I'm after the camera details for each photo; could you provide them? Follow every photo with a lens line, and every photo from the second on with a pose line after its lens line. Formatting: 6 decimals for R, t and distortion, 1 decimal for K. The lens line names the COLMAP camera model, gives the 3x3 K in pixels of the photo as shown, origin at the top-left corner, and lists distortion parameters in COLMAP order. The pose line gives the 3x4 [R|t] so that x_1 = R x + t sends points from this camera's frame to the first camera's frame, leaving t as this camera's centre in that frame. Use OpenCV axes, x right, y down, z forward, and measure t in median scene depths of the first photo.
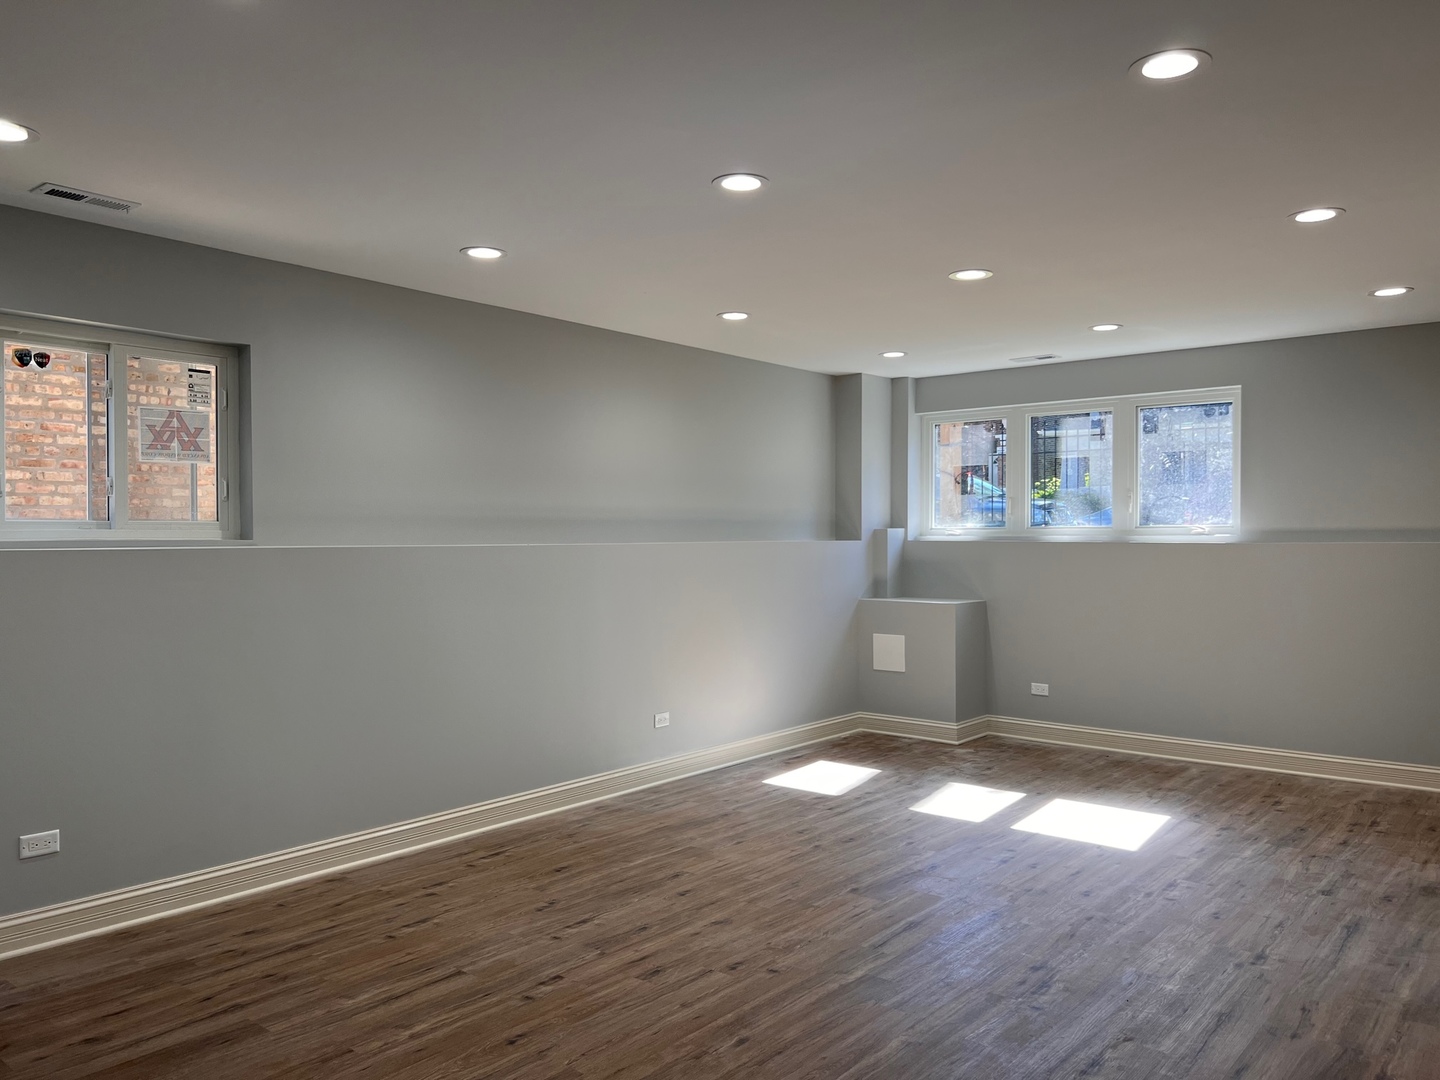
lens RADIAL K [[1096.1, 0, 716.8], [0, 1096.1, 537.3], [0, 0, 1]] dist [0.059740, -0.072763]
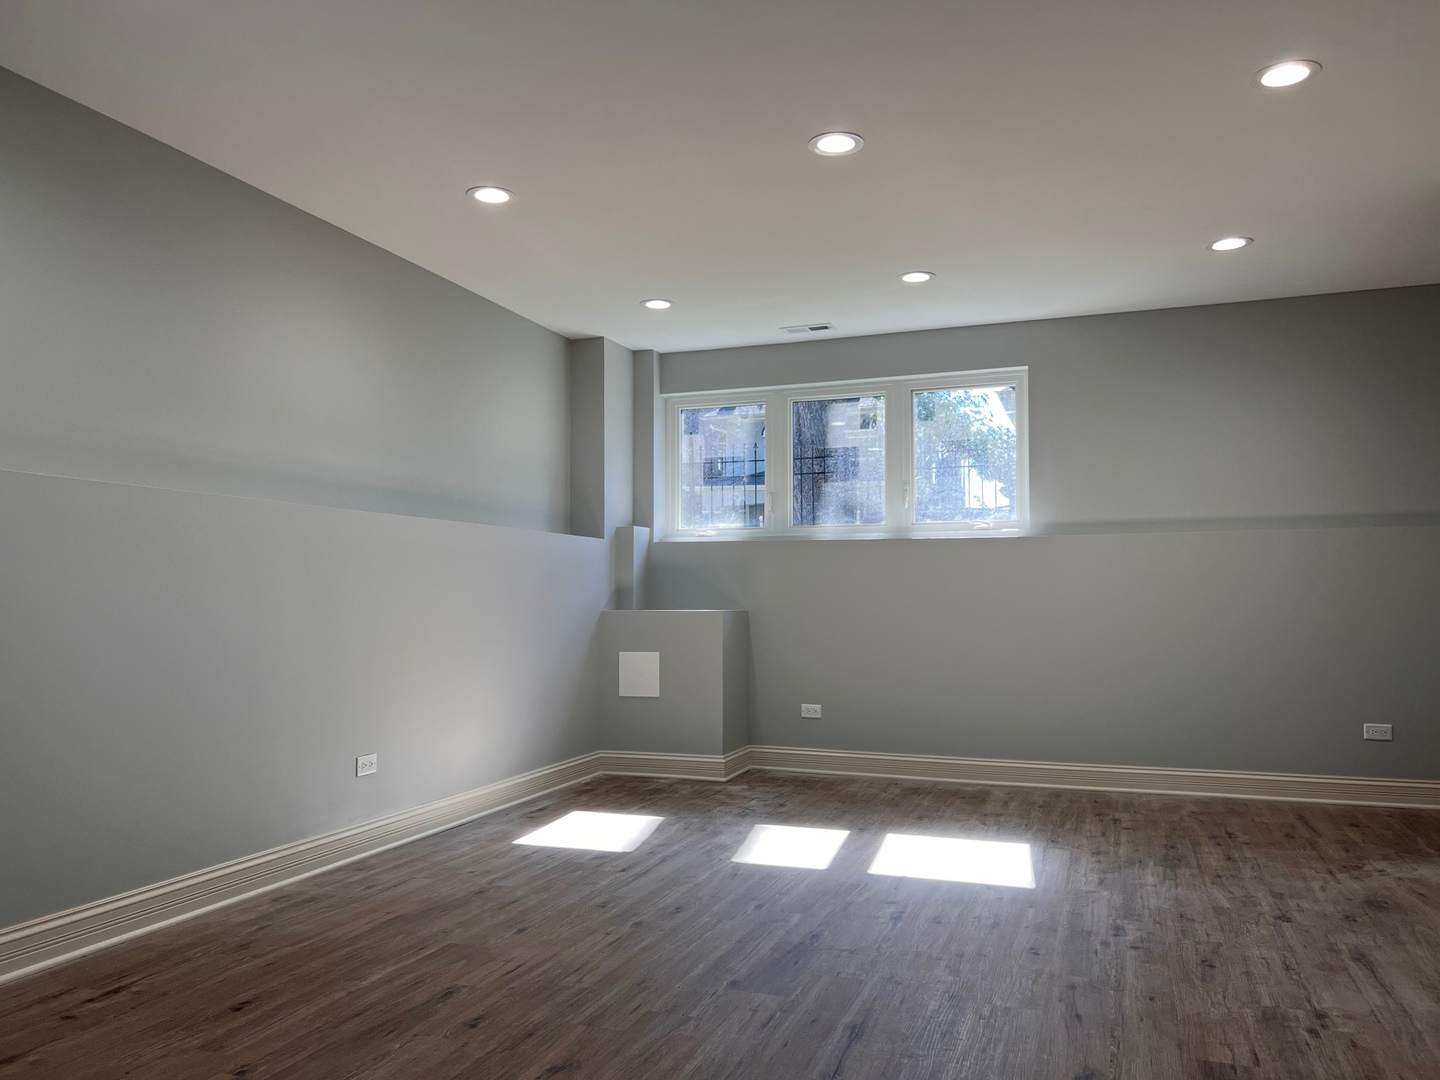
lens RADIAL K [[1096.1, 0, 716.8], [0, 1096.1, 537.3], [0, 0, 1]] dist [0.059740, -0.072763]
pose [[0.942010, 0.019772, 0.335002, -0.090060], [0.000556, 0.998170, -0.060474, 0.073557], [-0.335584, 0.057153, 0.940275, 0.290440]]
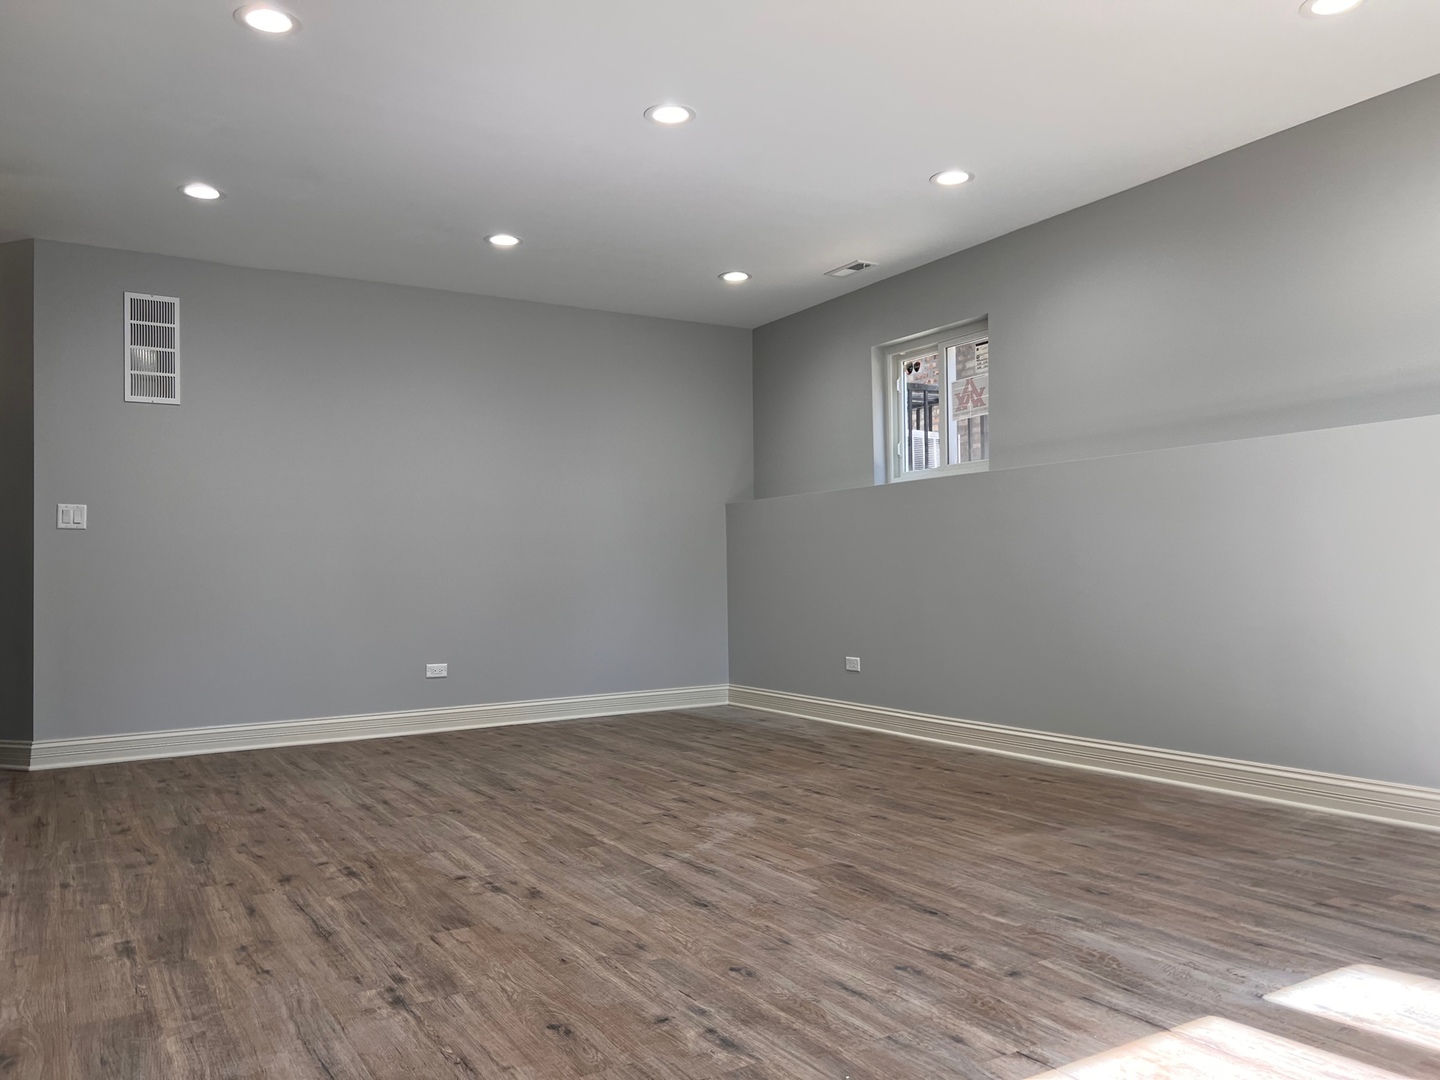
lens RADIAL K [[1090.7, 0, 740.7], [0, 1090.7, 542.8], [0, 0, 1]] dist [0.004622, 0.000187]
pose [[-0.314237, -0.019236, -0.949150, 0.690723], [0.014285, 0.999586, -0.024987, 0.091695], [0.949237, -0.021410, -0.313832, 0.935198]]
